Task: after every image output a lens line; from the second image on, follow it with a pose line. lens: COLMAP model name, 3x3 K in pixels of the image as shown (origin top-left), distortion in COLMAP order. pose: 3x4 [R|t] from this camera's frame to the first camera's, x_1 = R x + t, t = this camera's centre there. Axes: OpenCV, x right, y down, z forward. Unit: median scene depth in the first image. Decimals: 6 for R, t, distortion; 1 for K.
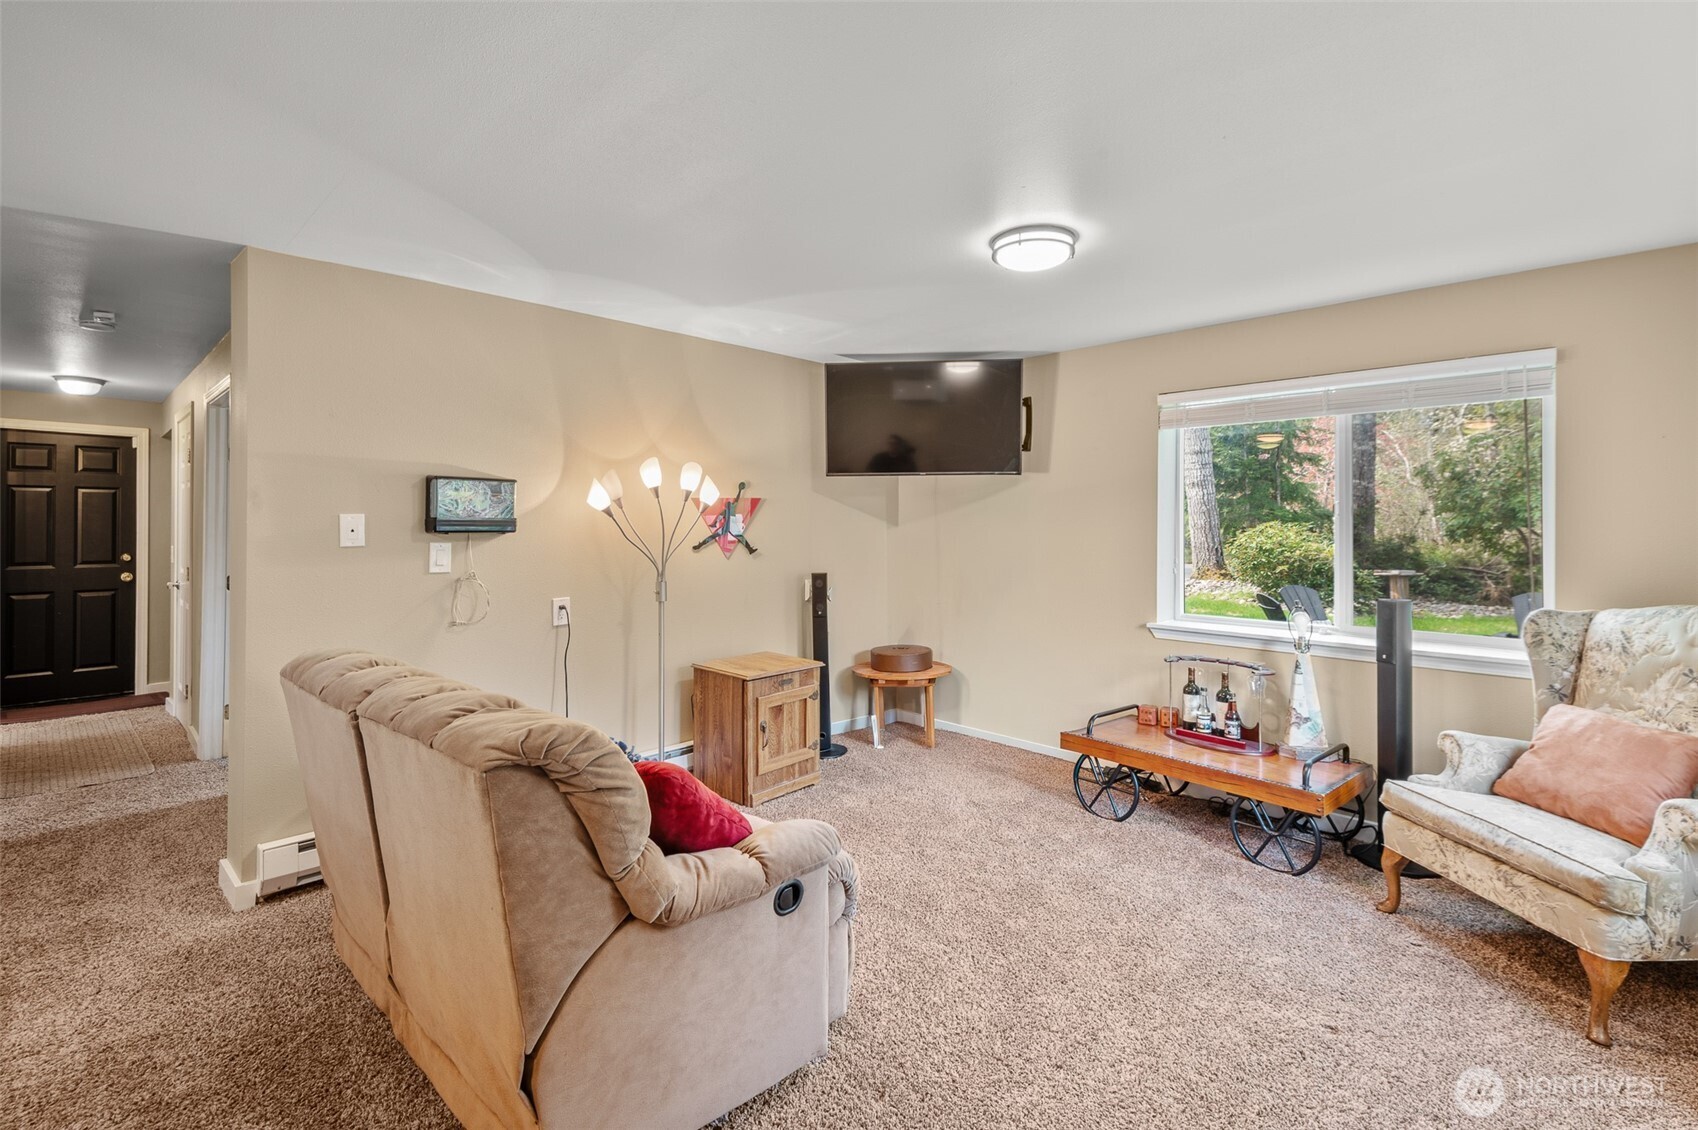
lens RADIAL K [[788.5, 0, 849.5], [0, 788.5, 521.9], [0, 0, 1]] dist [-0.009131, -0.009200]
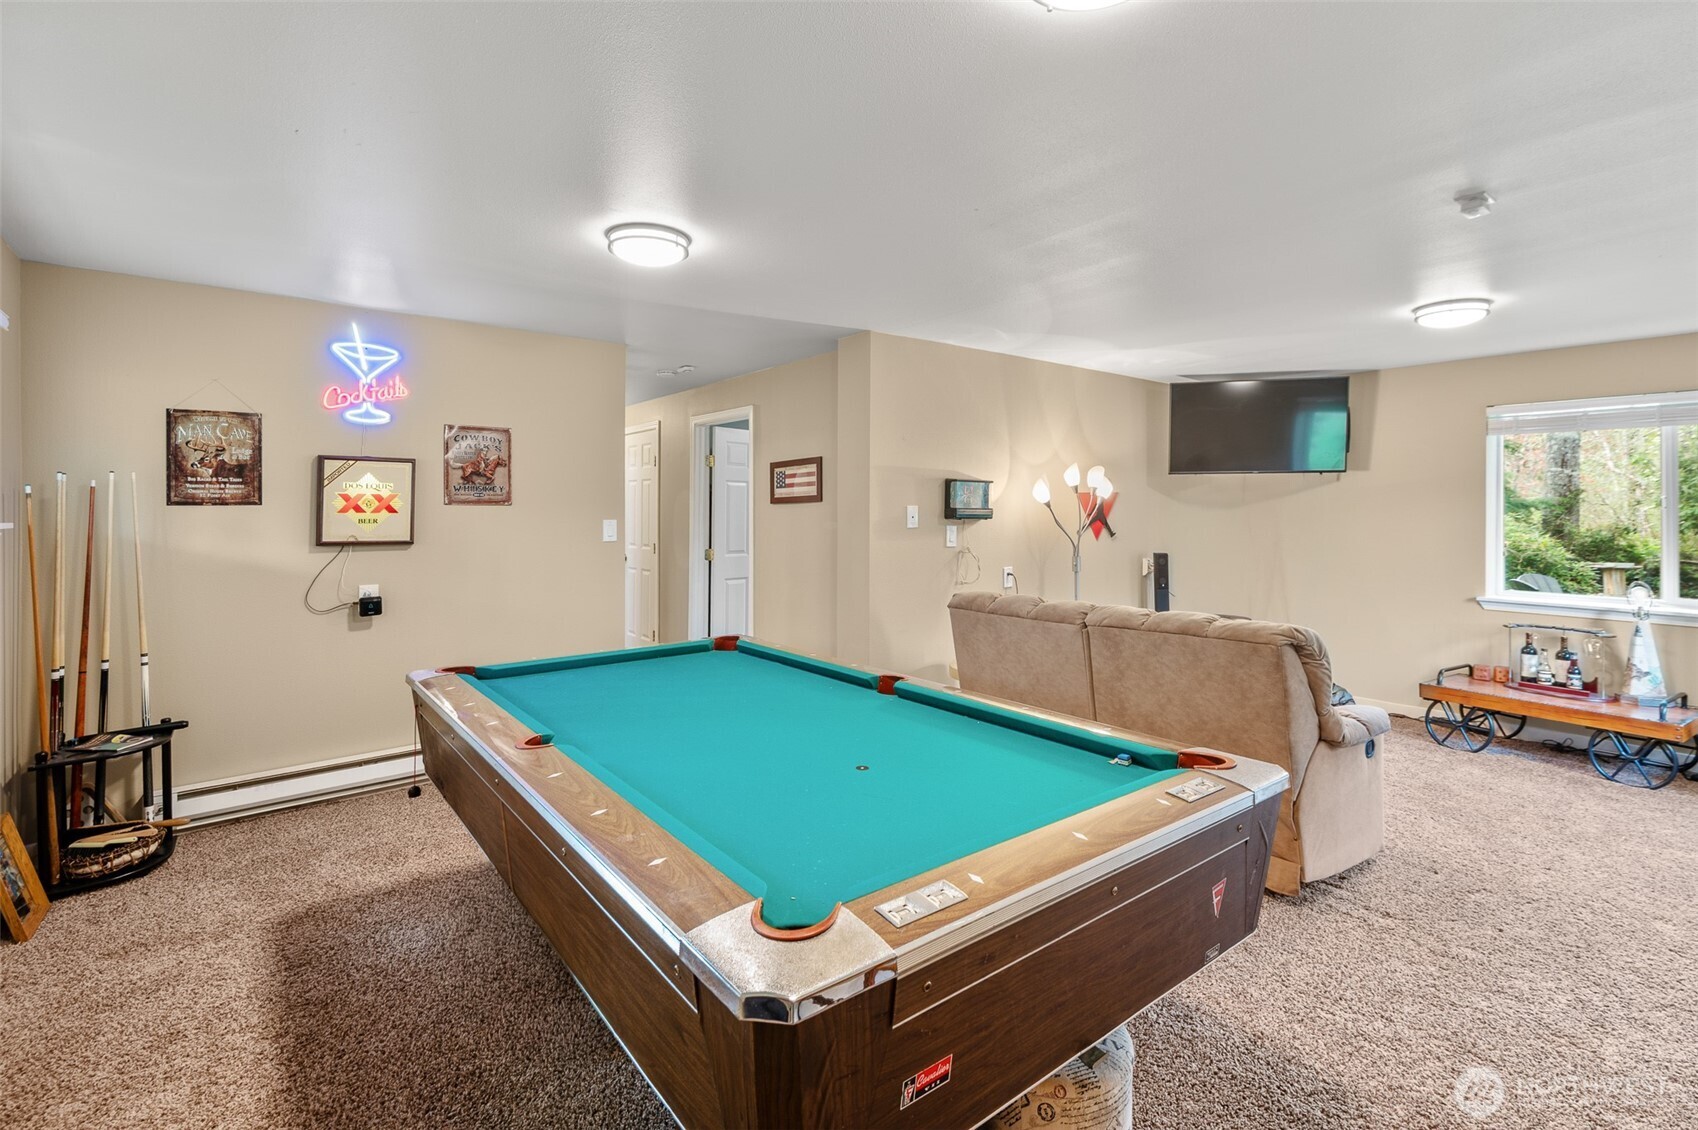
lens RADIAL K [[788.5, 0, 792.3], [0, 788.5, 503.3], [0, 0, 1]] dist [-0.009131, -0.009200]
pose [[0.984039, 0.002450, -0.177936, -0.501521], [-0.003547, 0.999977, -0.005847, -0.004527], [0.177918, 0.006385, 0.984025, -0.408979]]
